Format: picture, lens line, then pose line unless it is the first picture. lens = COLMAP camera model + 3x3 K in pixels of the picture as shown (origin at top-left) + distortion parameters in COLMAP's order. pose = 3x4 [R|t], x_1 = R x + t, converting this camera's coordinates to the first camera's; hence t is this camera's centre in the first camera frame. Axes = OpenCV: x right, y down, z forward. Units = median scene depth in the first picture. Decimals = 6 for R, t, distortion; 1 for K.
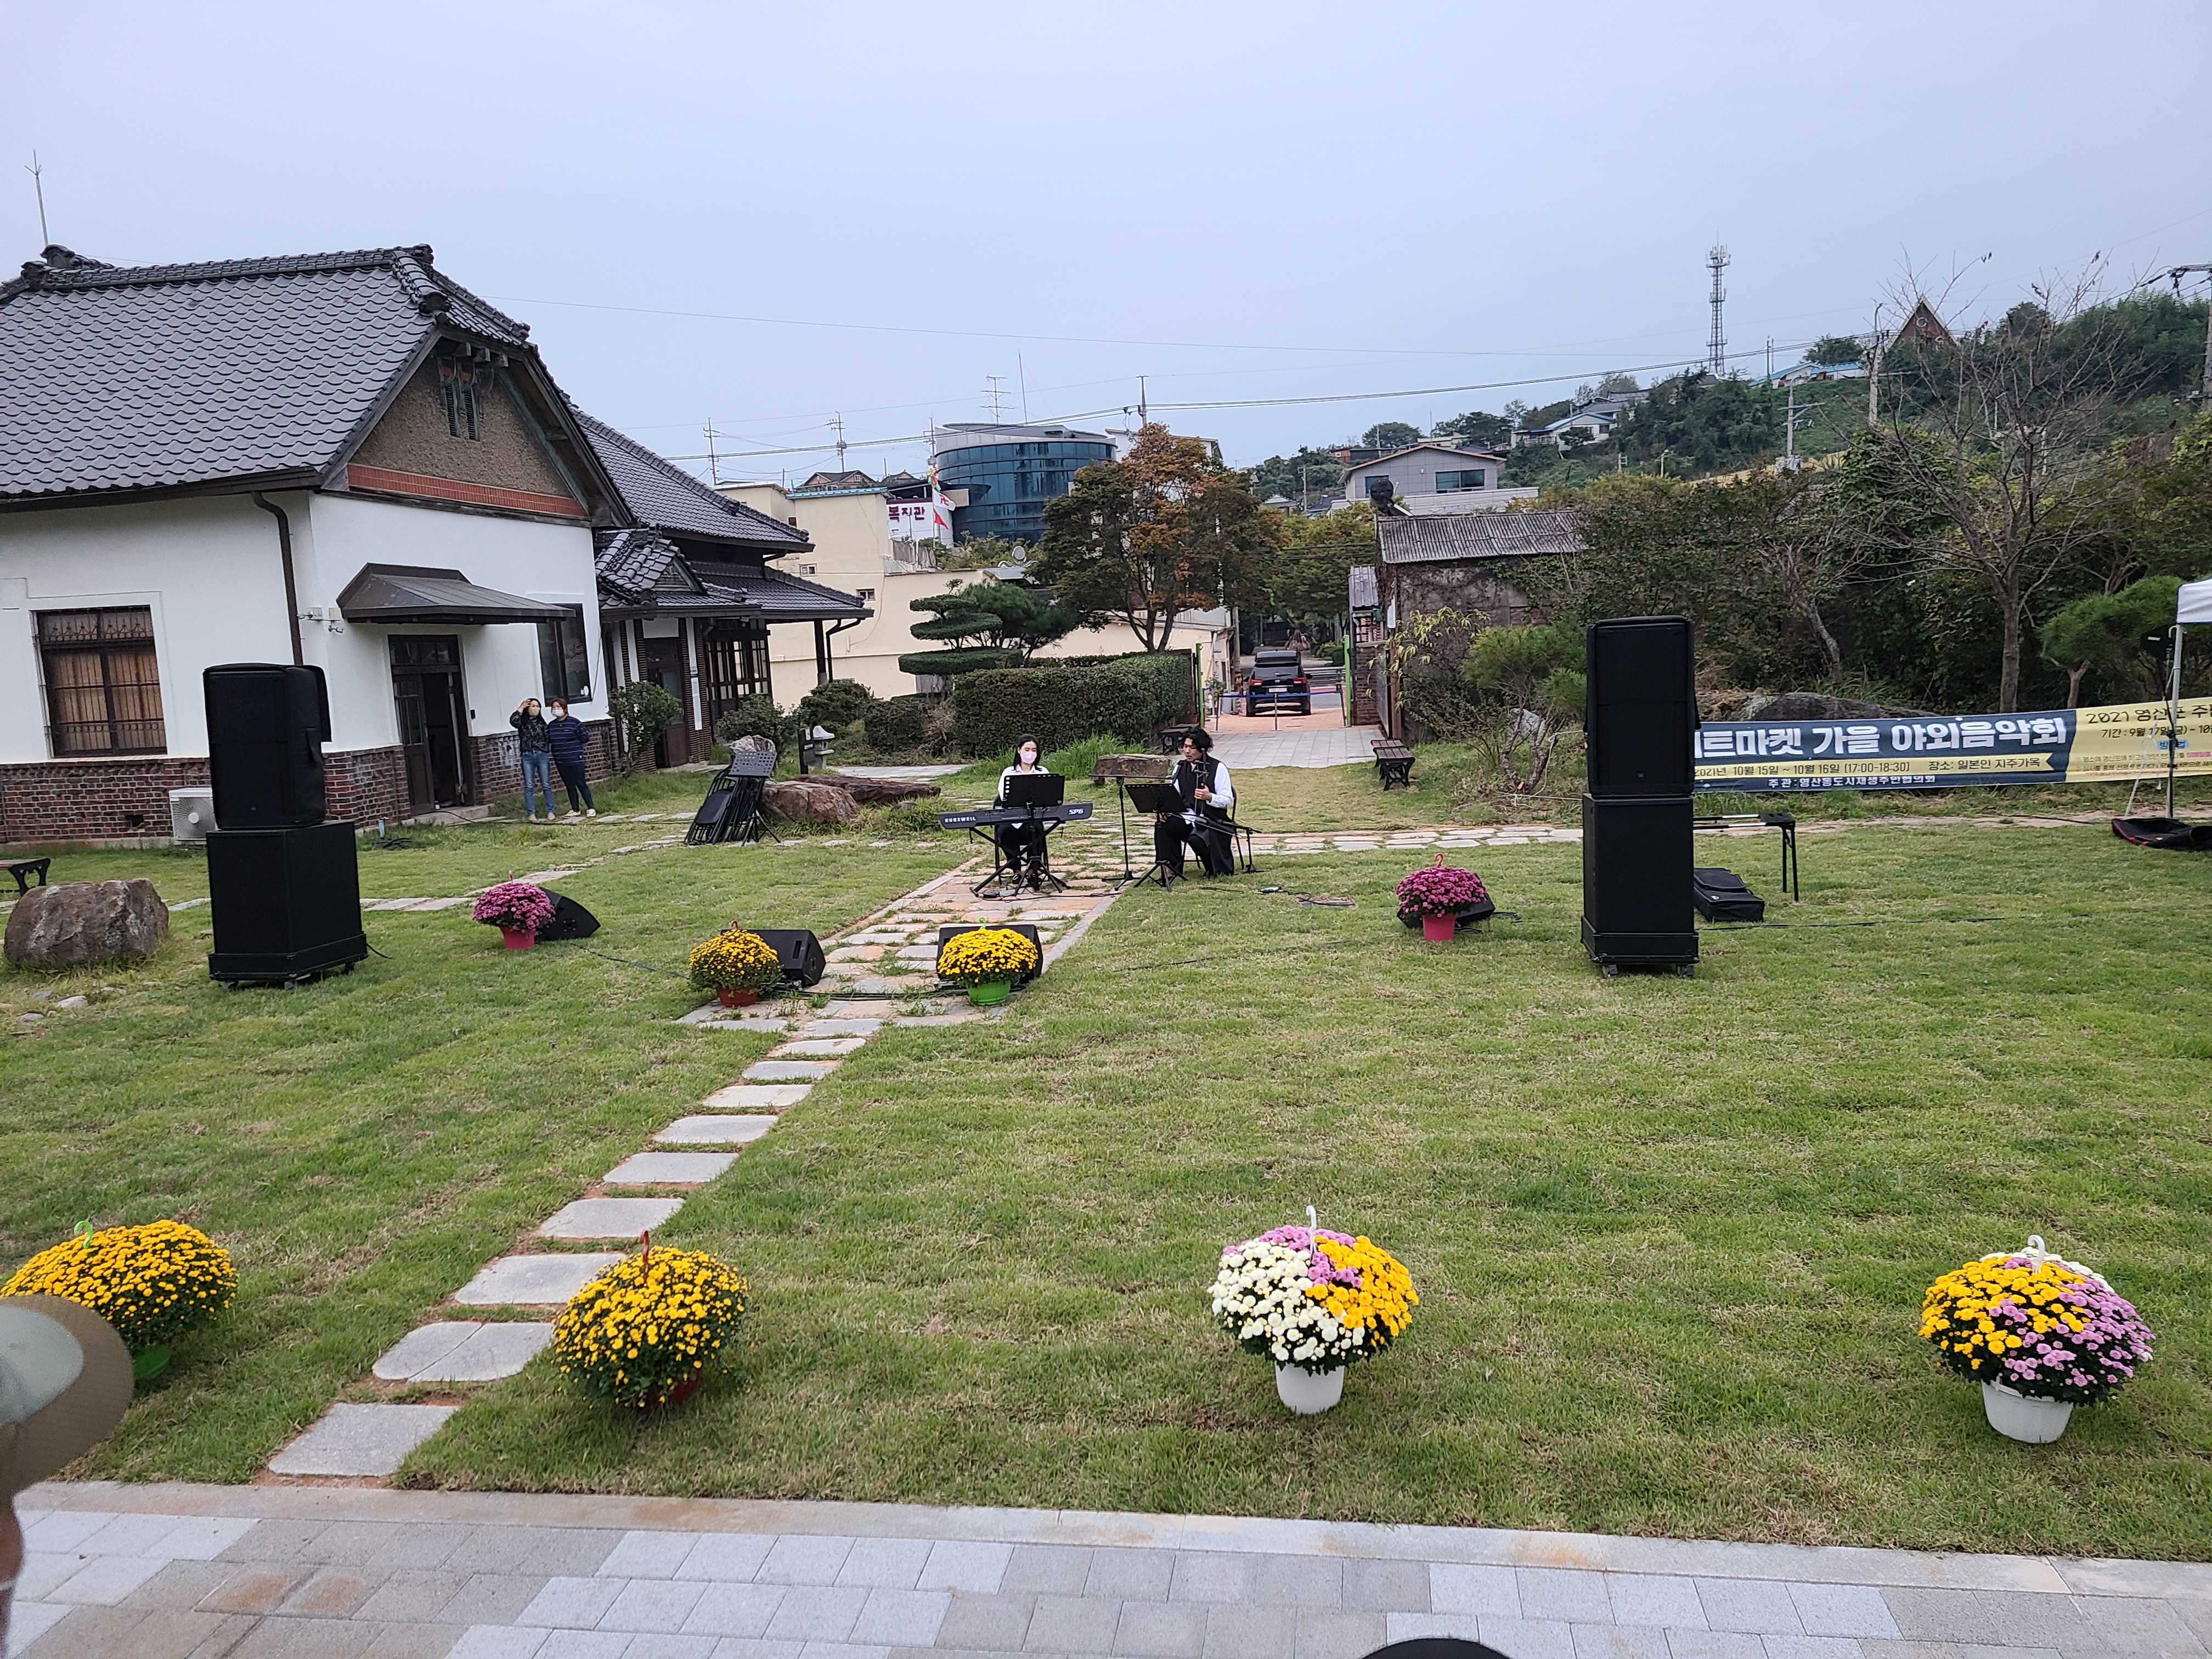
lens RADIAL K [[1653.0, 0, 1113.7], [0, 1653.0, 833.0], [0, 0, 1]] dist [0.071754, -0.056303]
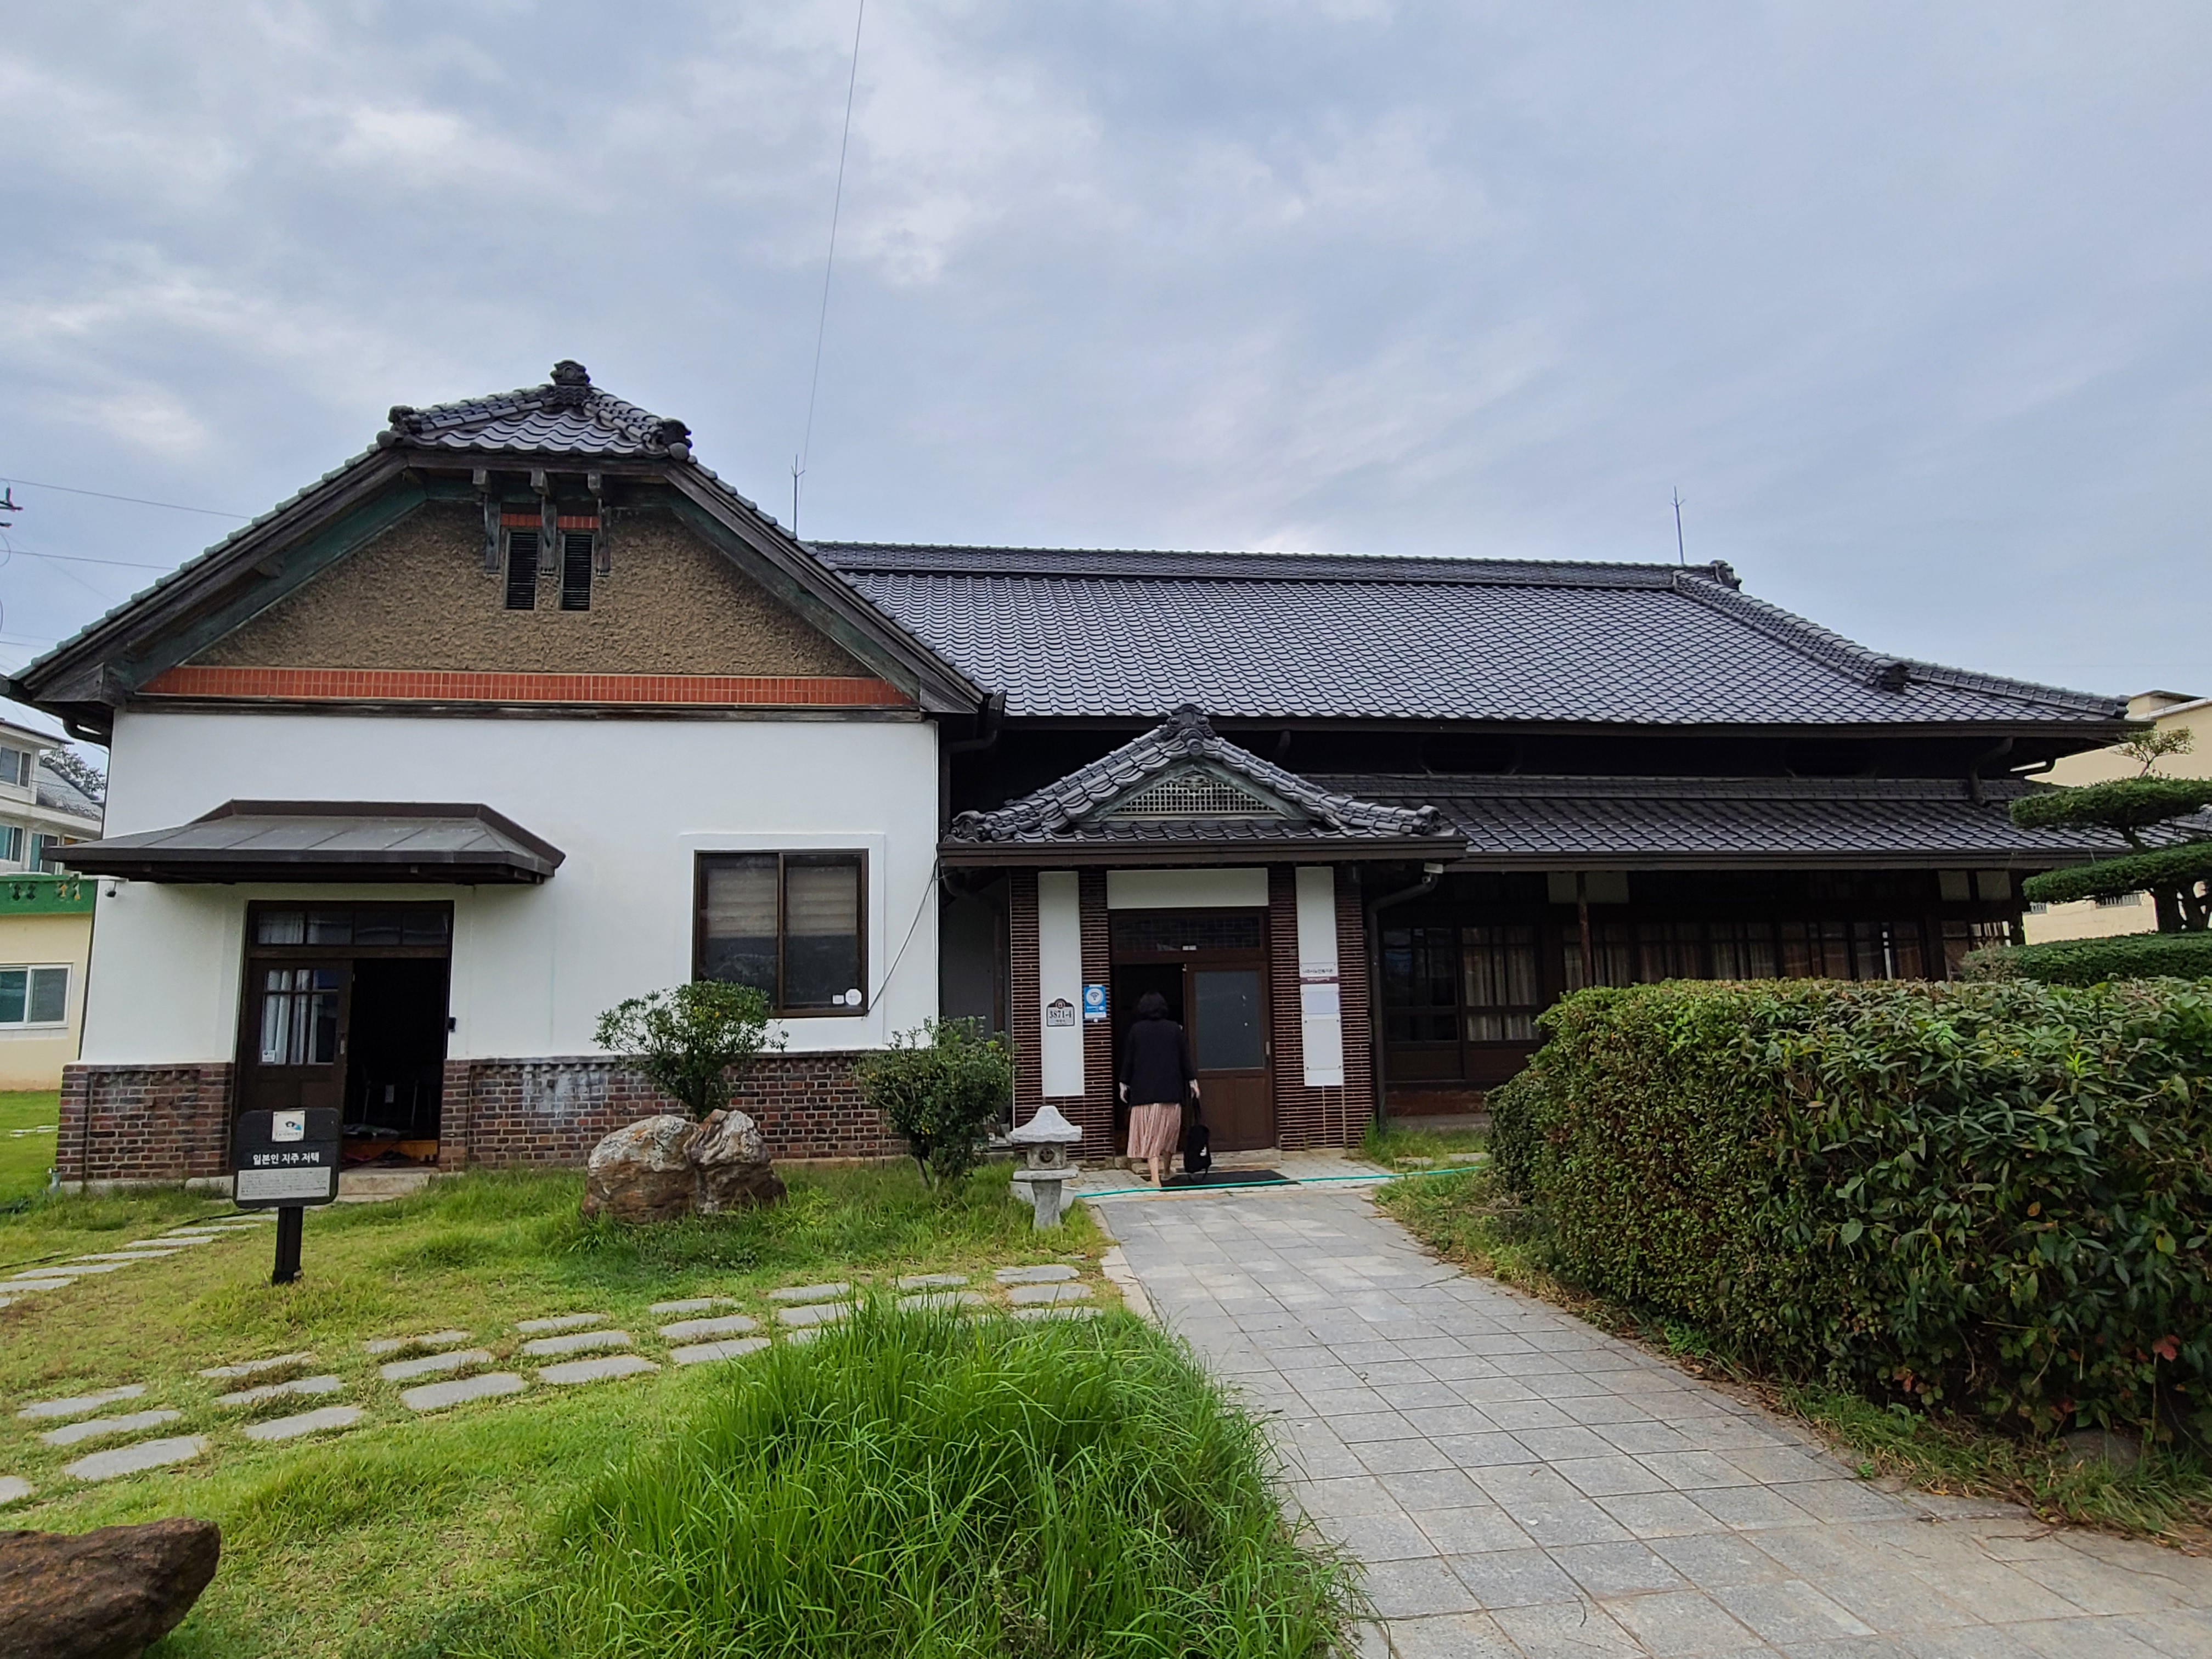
lens RADIAL K [[1226.4, 0, 1106.0], [0, 1226.4, 829.5], [0, 0, 1]] dist [-0.002418, -0.000292]
pose [[0.276027, -0.077031, -0.958058, 0.138546], [-0.114277, 0.987082, -0.112289, -0.121329], [0.954332, 0.140479, 0.263659, 1.111373]]
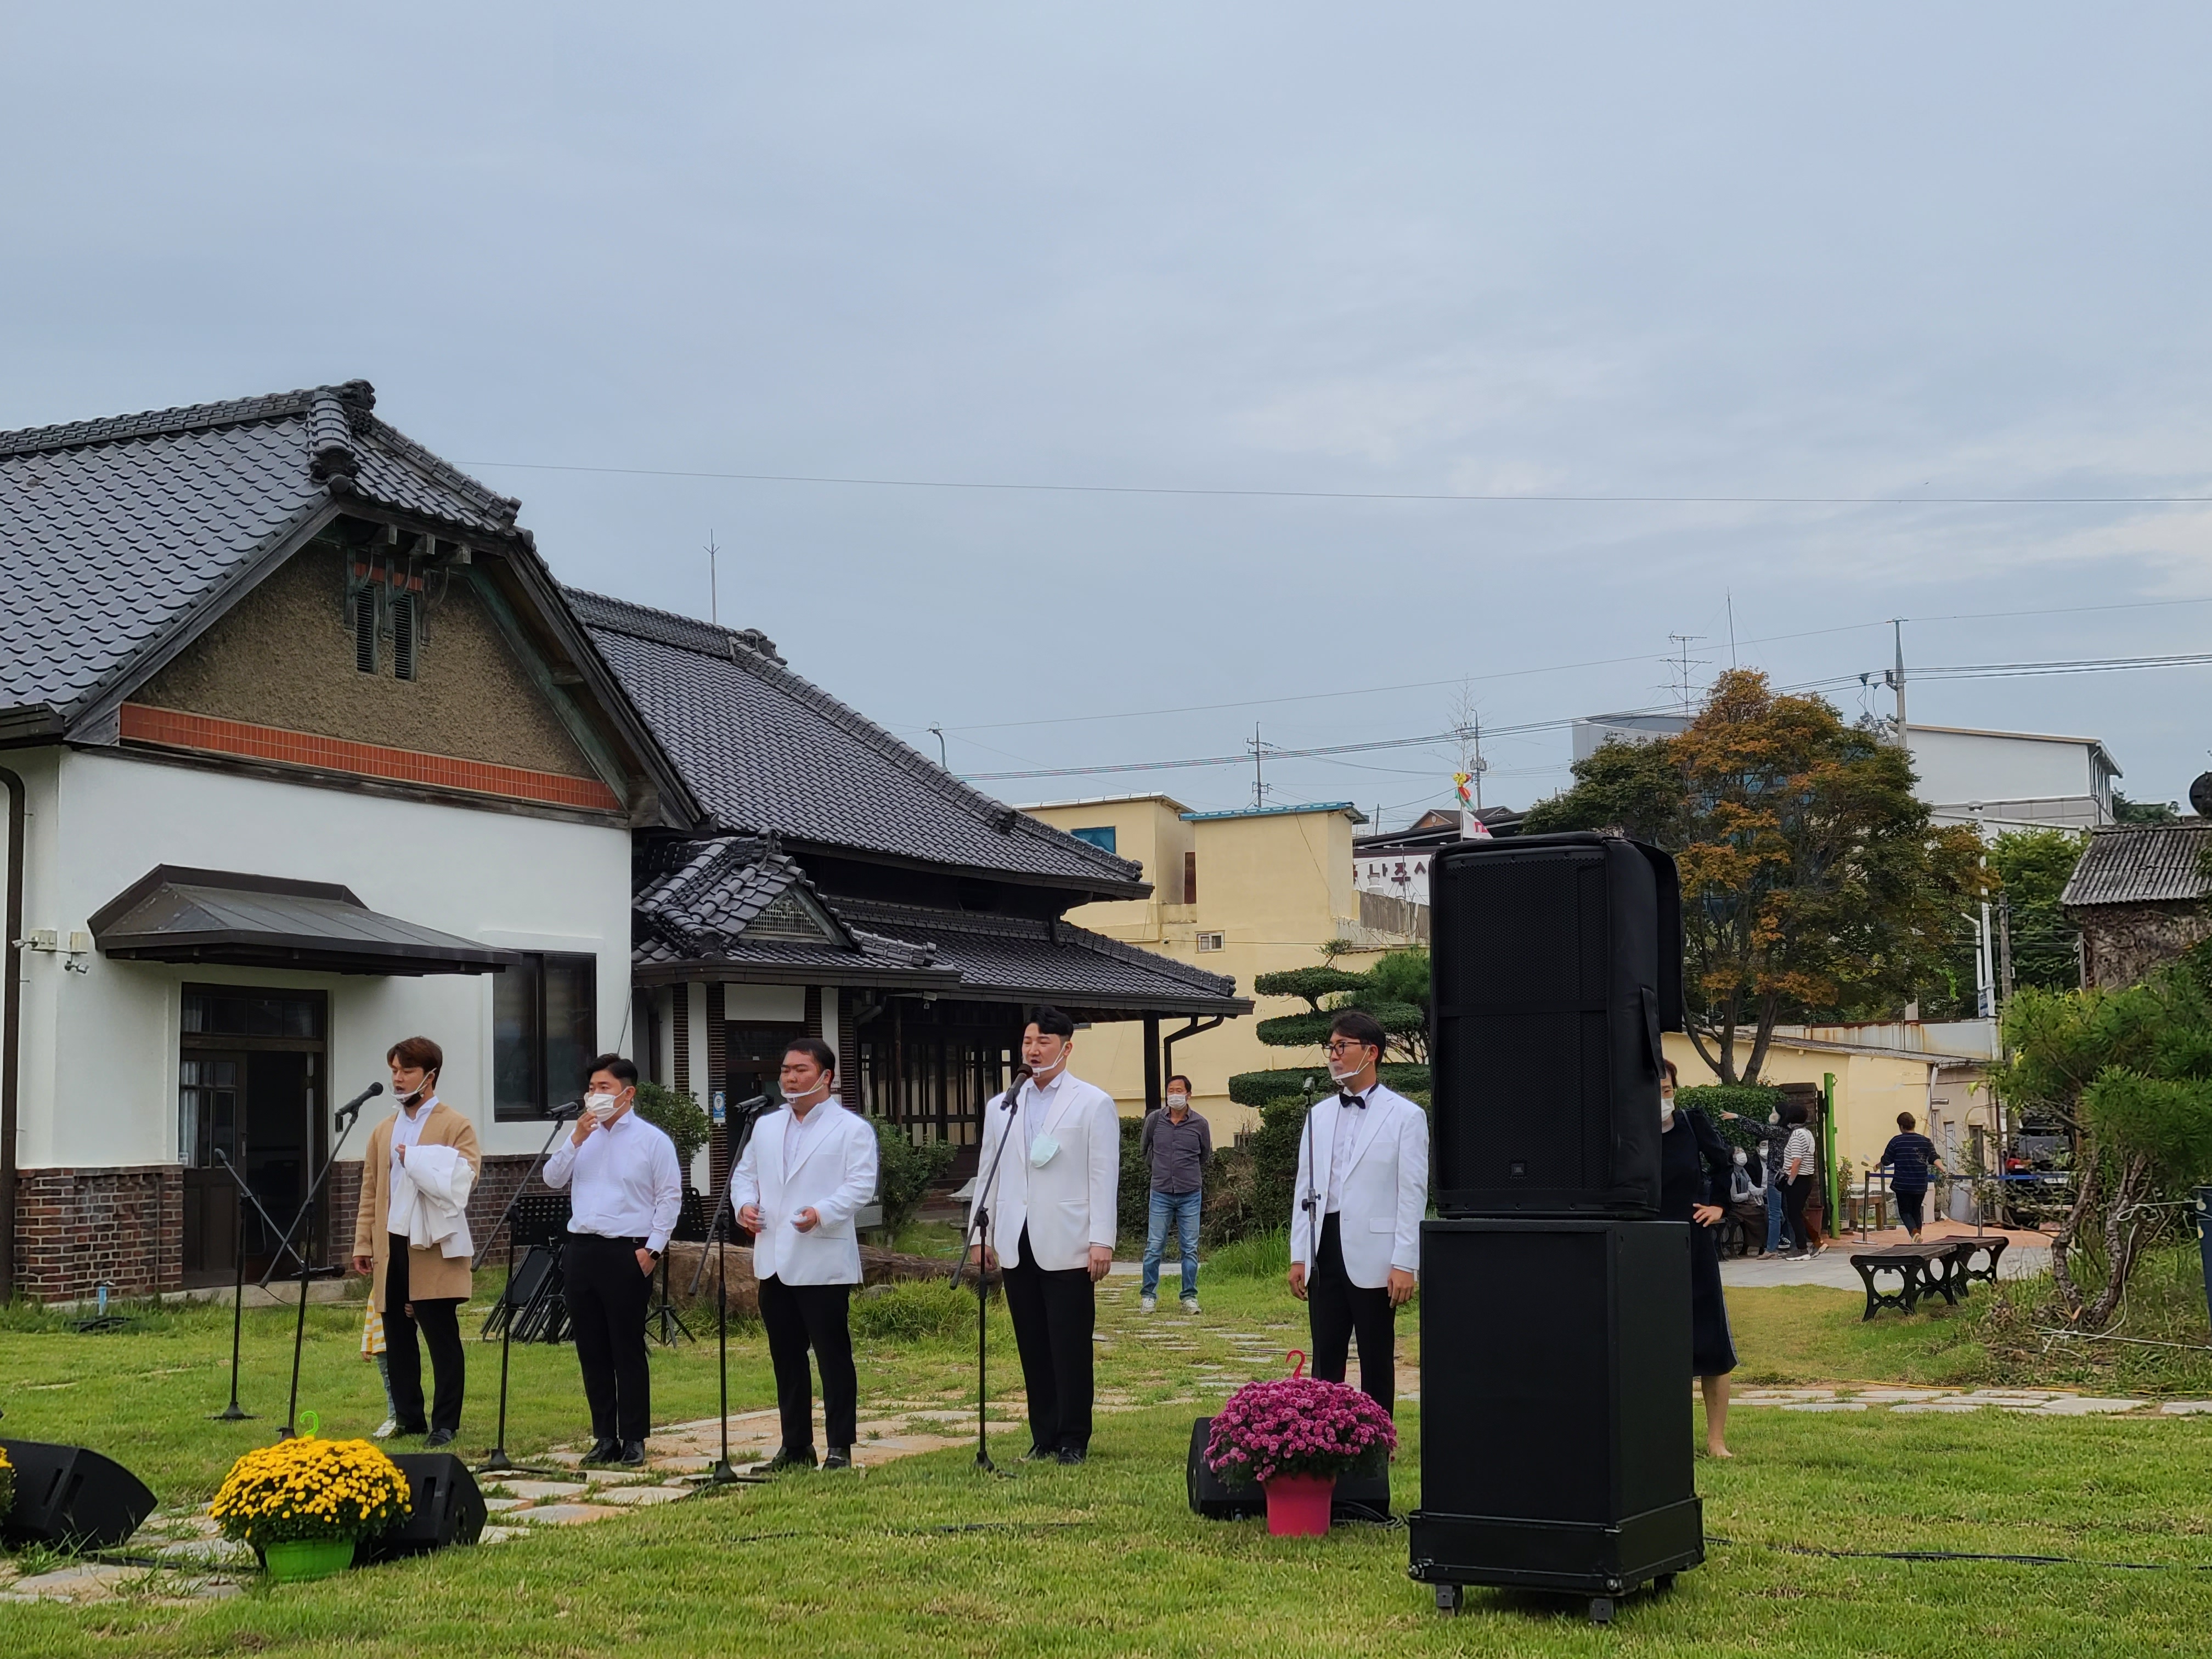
lens RADIAL K [[2935.7, 0, 1145.1], [0, 2935.7, 828.3], [0, 0, 1]] dist [0.049009, 0.045448]
pose [[0.959145, 0.002800, -0.282900, 0.187466], [-0.061839, 0.977846, -0.199983, 0.017912], [0.276073, 0.209307, 0.938070, 0.075619]]
